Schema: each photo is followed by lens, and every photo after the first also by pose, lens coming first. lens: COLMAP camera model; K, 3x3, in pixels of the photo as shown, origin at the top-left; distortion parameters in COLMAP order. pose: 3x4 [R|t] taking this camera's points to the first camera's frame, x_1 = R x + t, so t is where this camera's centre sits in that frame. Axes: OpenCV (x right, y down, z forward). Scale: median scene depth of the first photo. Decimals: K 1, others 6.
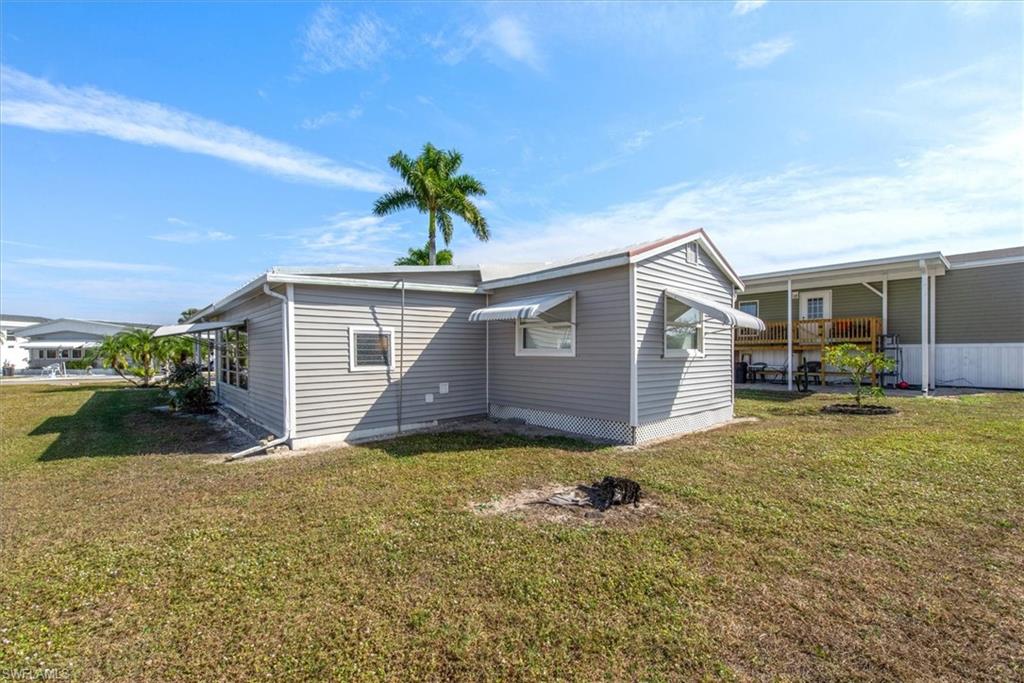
lens RADIAL K [[410.9, 0, 521.8], [0, 410.9, 348.2], [0, 0, 1]] dist [0.002737, -0.000341]
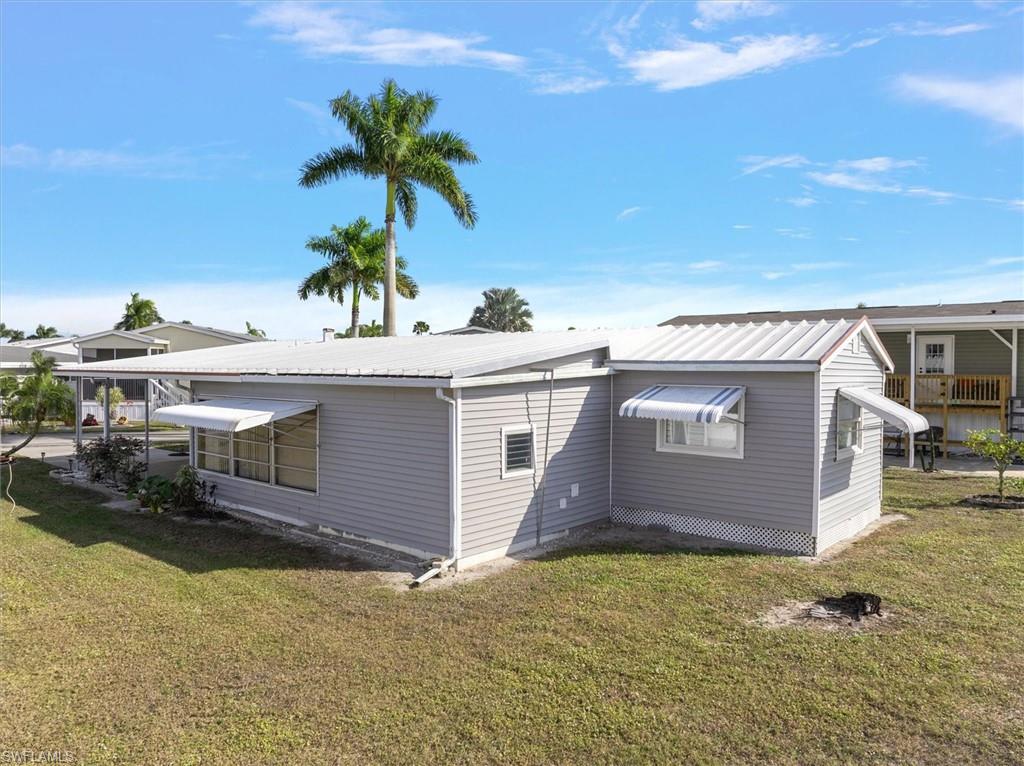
lens RADIAL K [[724.4, 0, 513.6], [0, 724.4, 356.1], [0, 0, 1]] dist [-0.044005, 0.000949]
pose [[0.990263, 0.016064, 0.138278, -0.555603], [-0.015704, 0.999870, -0.003694, -0.179978], [-0.138319, 0.001487, 0.990387, -0.469901]]
